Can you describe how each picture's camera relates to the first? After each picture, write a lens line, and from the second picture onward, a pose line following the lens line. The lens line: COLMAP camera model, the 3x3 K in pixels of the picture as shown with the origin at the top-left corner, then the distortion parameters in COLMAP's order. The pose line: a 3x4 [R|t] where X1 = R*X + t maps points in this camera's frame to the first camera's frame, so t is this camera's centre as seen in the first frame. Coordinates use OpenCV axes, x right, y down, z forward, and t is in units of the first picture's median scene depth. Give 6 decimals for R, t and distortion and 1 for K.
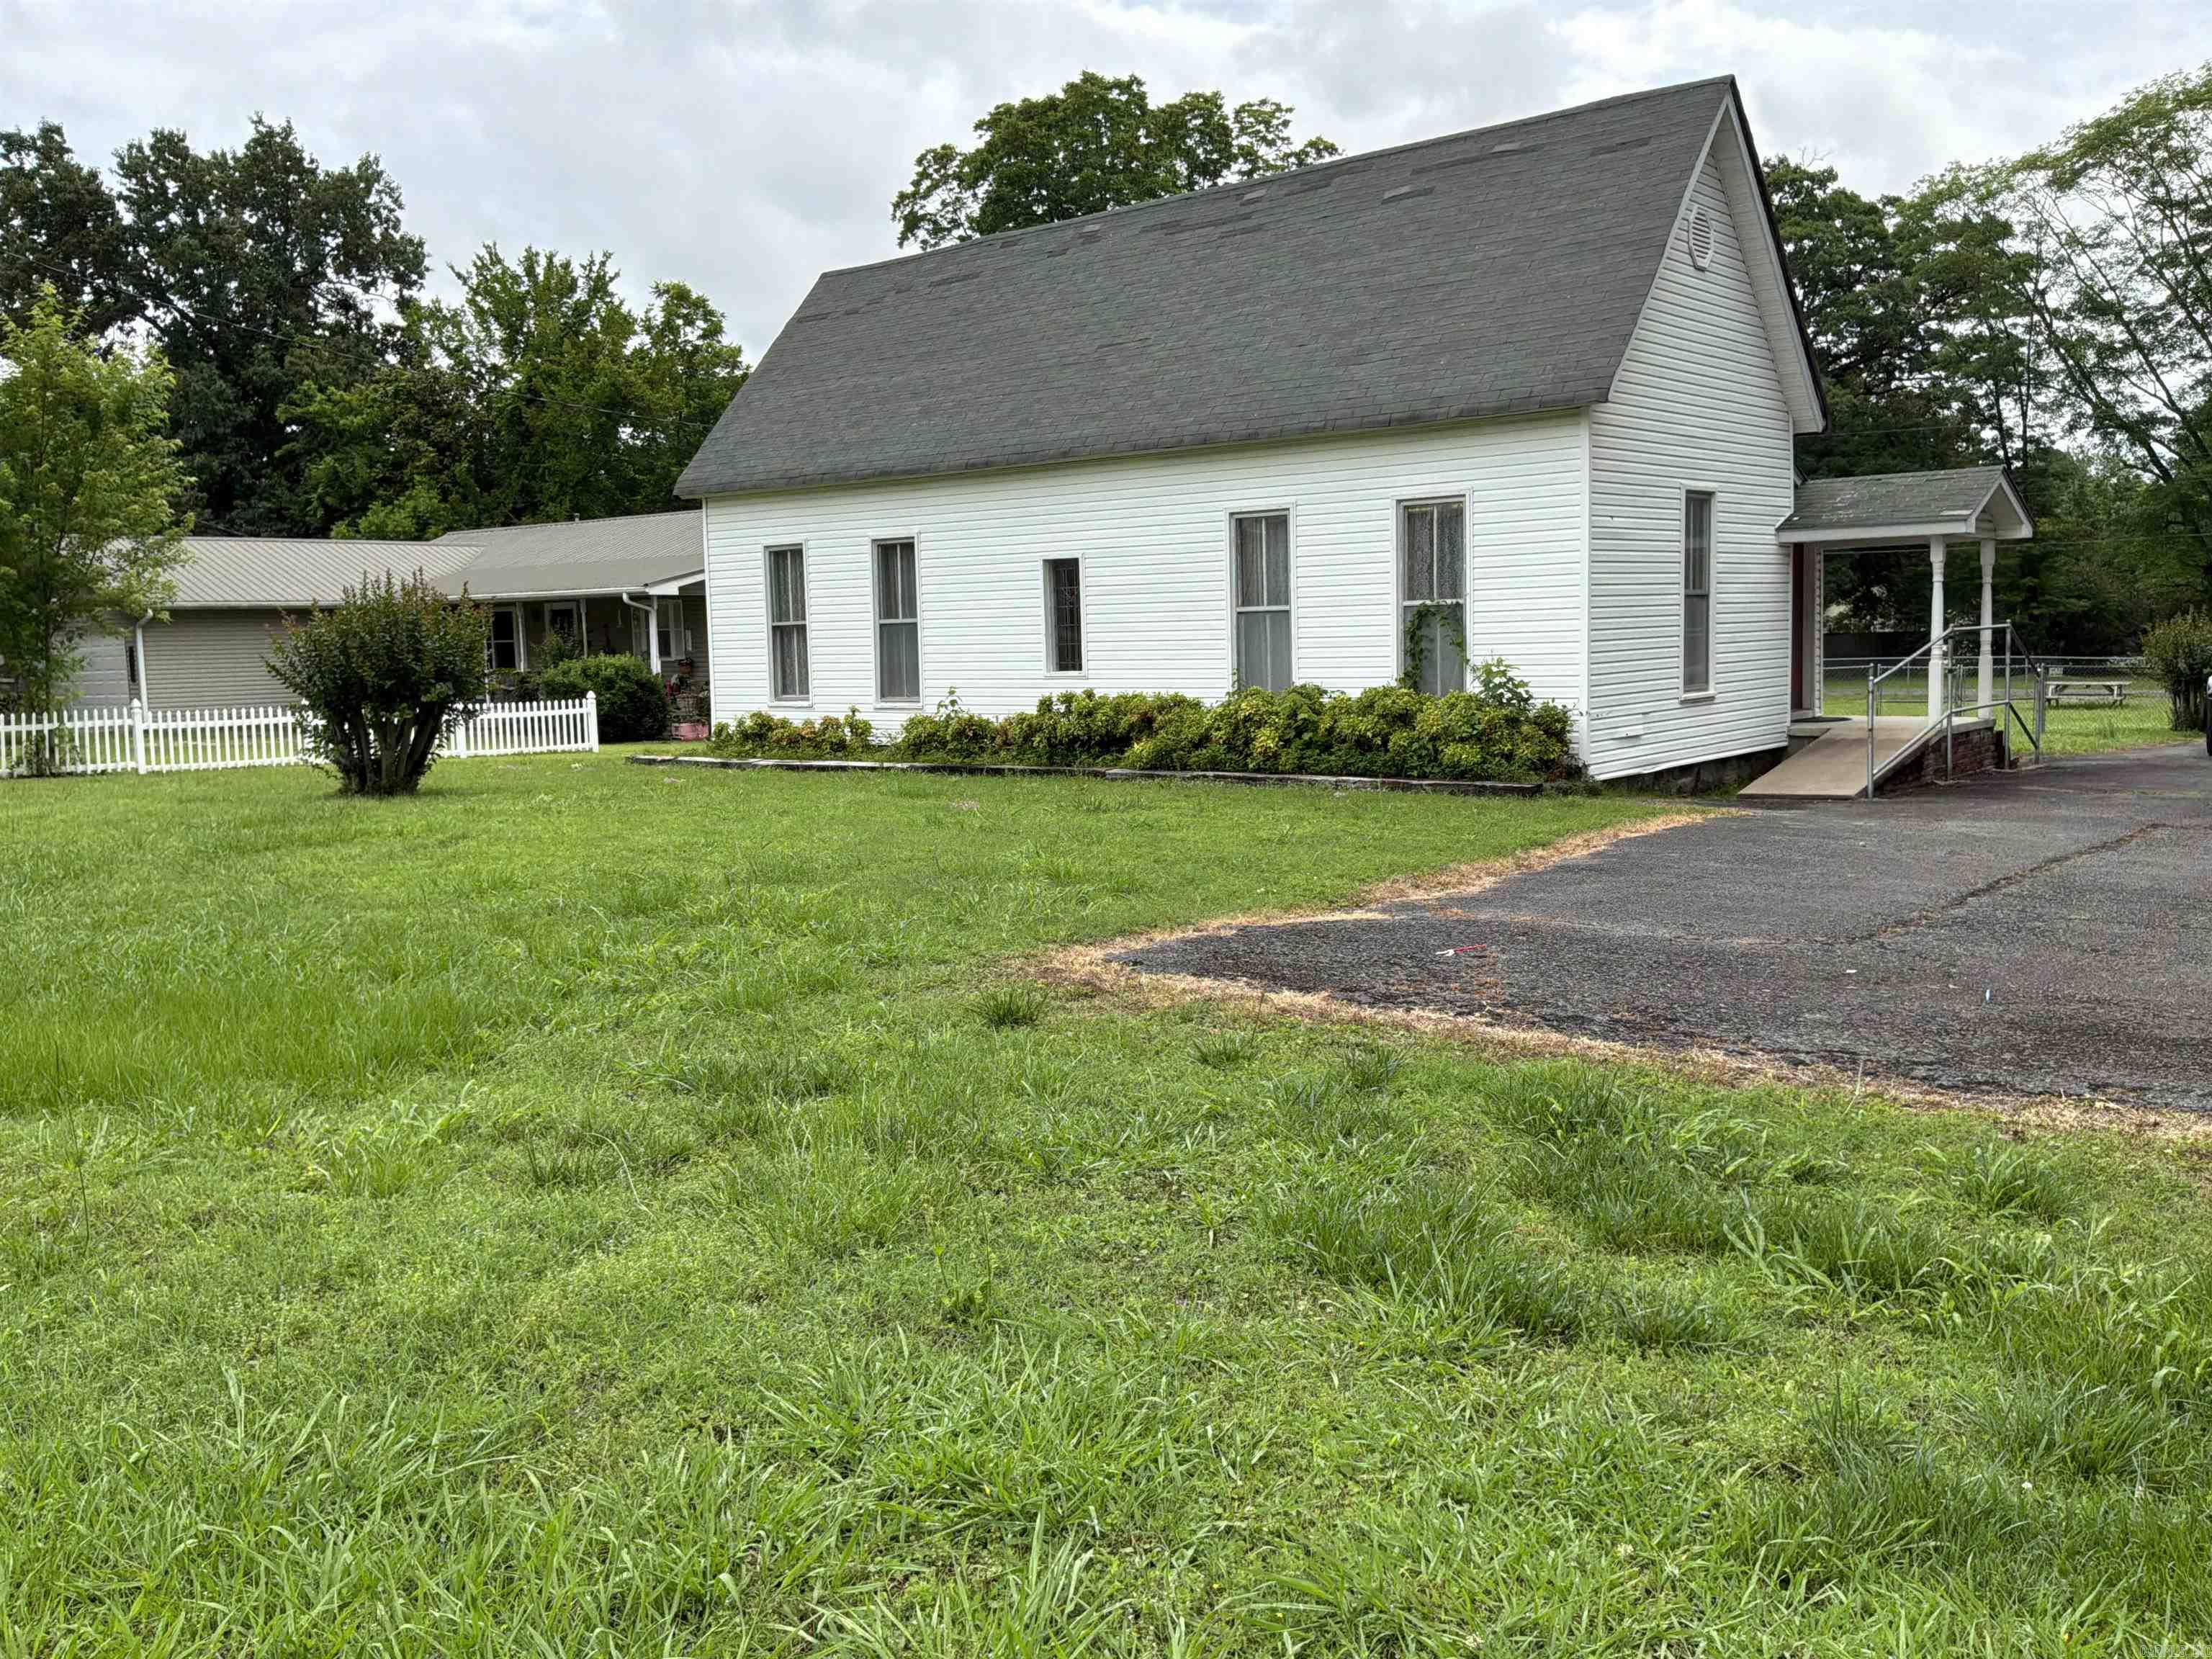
lens RADIAL K [[1829.1, 0, 1106.0], [0, 1829.1, 829.5], [0, 0, 1]] dist [0.157178, -0.341617]
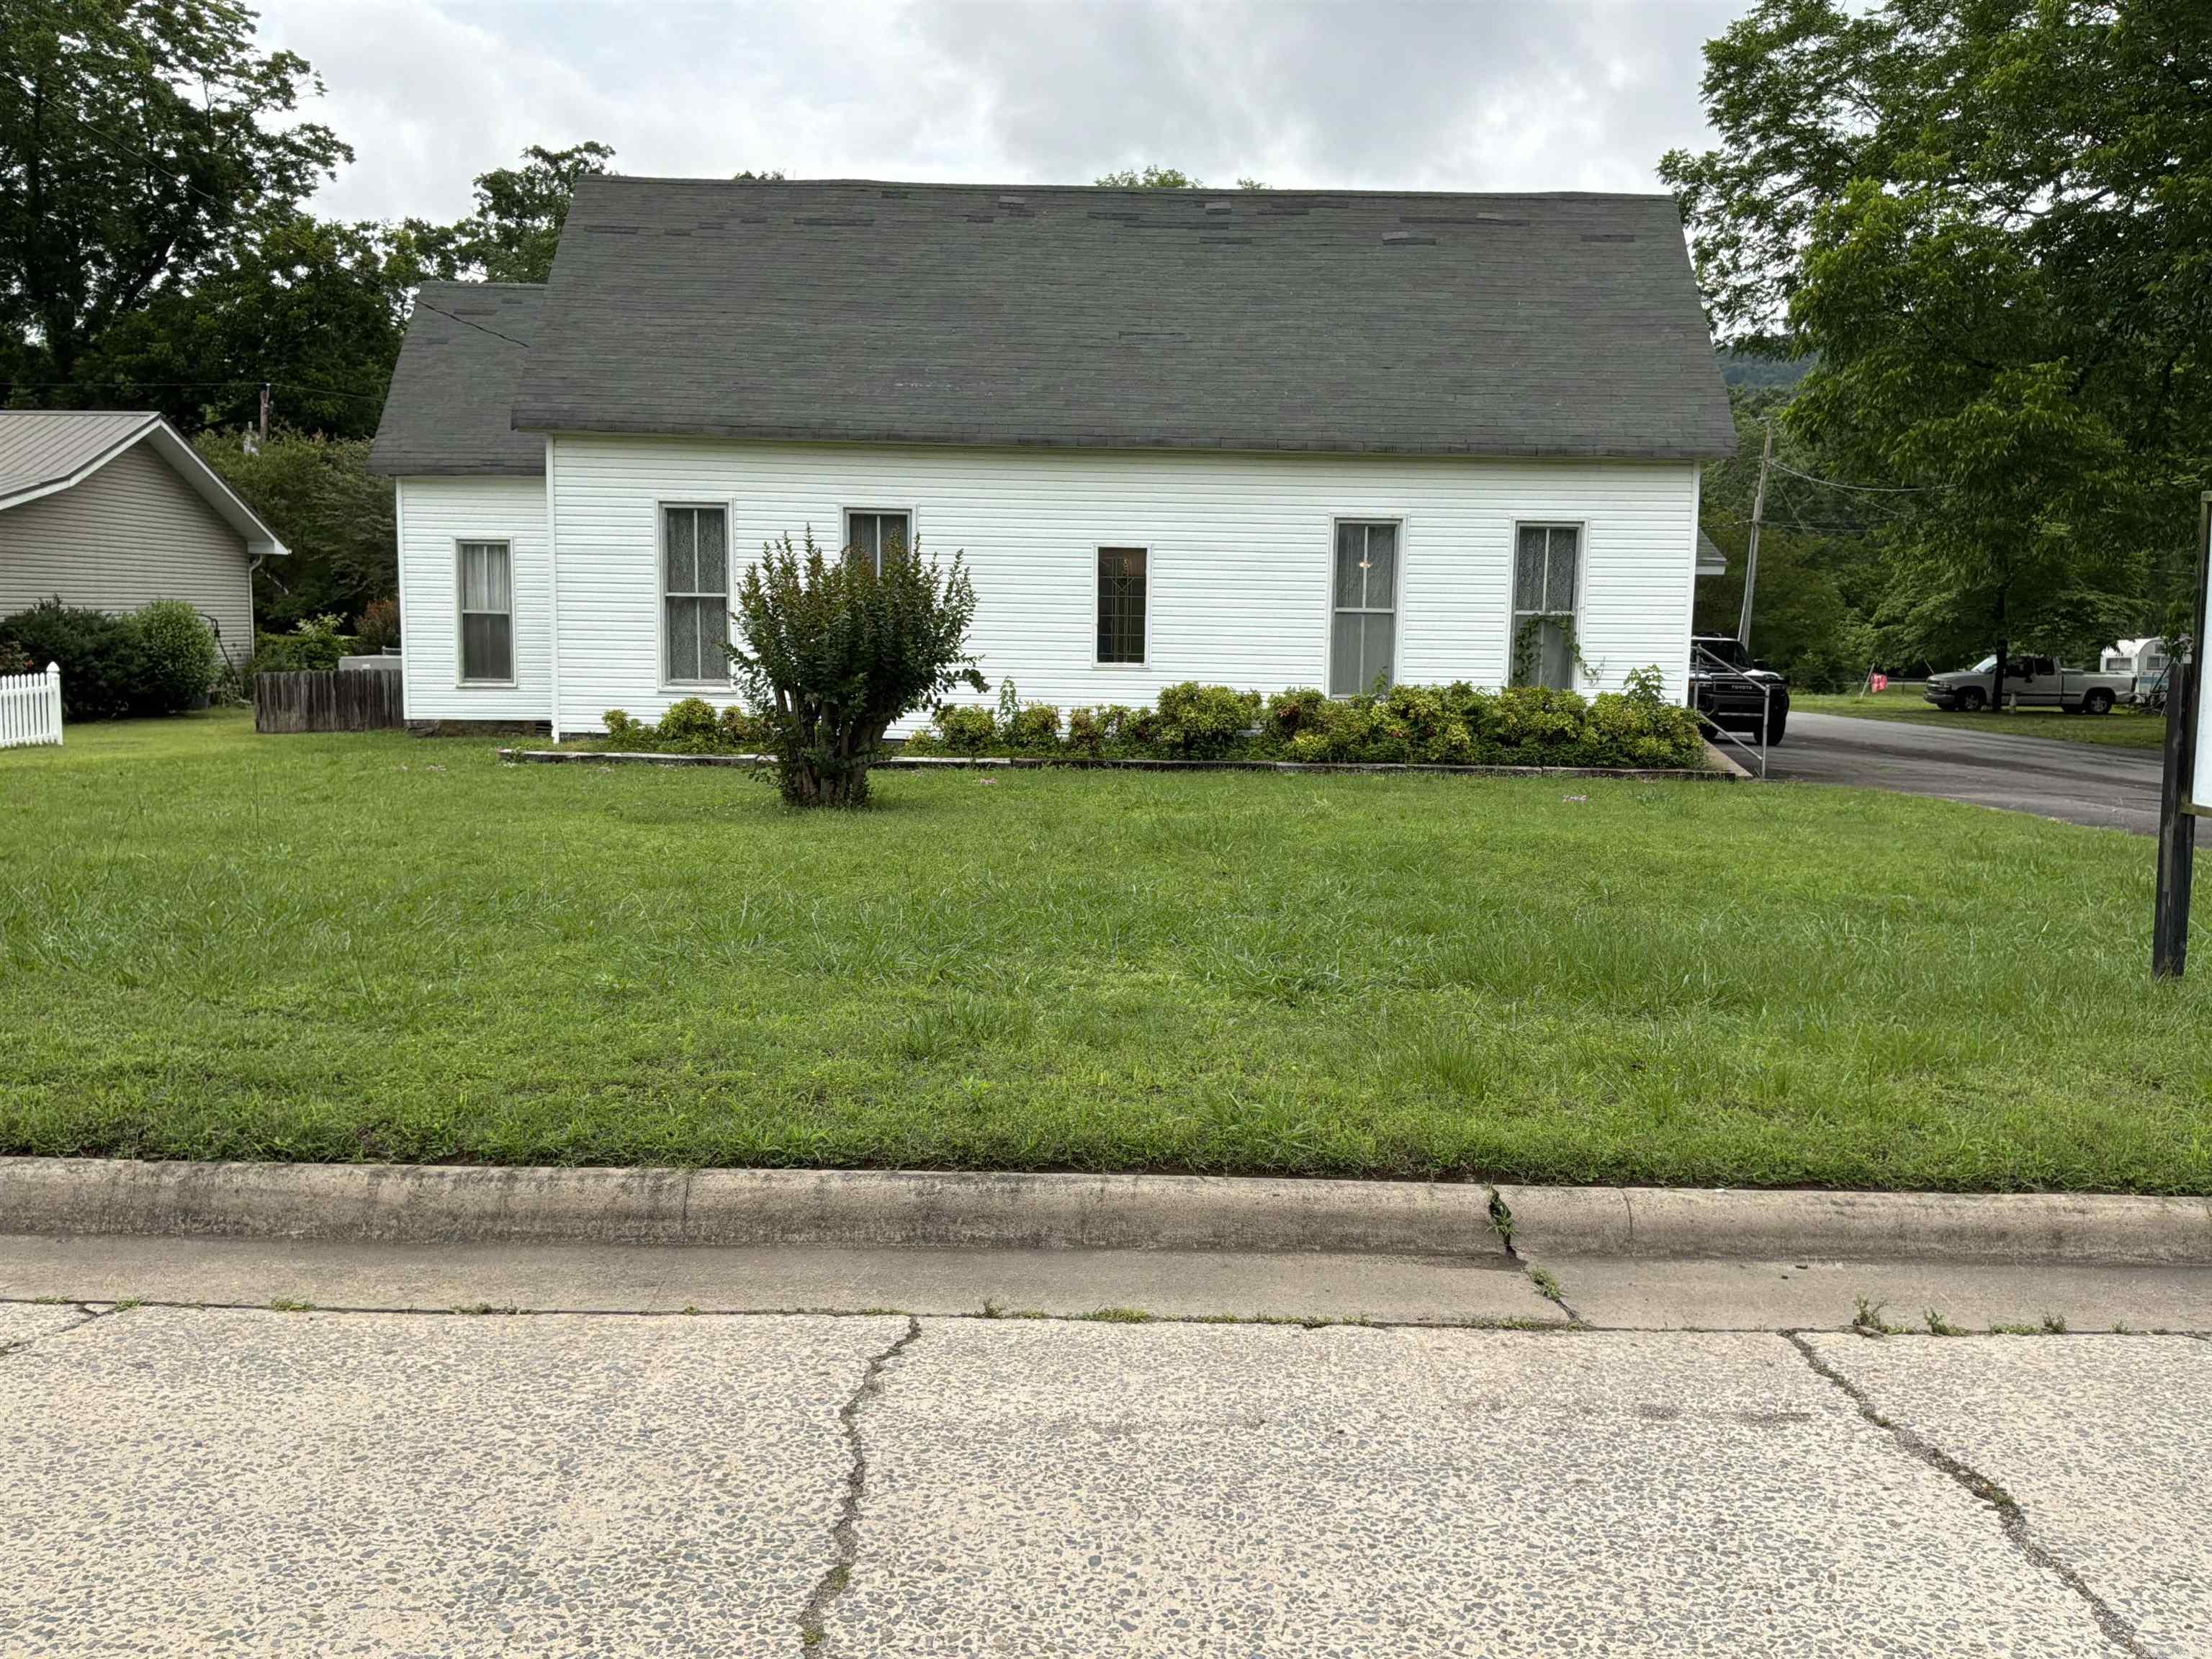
lens RADIAL K [[1829.1, 0, 1106.0], [0, 1829.1, 829.5], [0, 0, 1]] dist [0.157178, -0.341617]
pose [[0.761471, -0.036067, 0.647195, -0.729170], [0.029515, 0.999344, 0.020966, -0.019910], [-0.647527, 0.003137, 0.762036, 0.284976]]
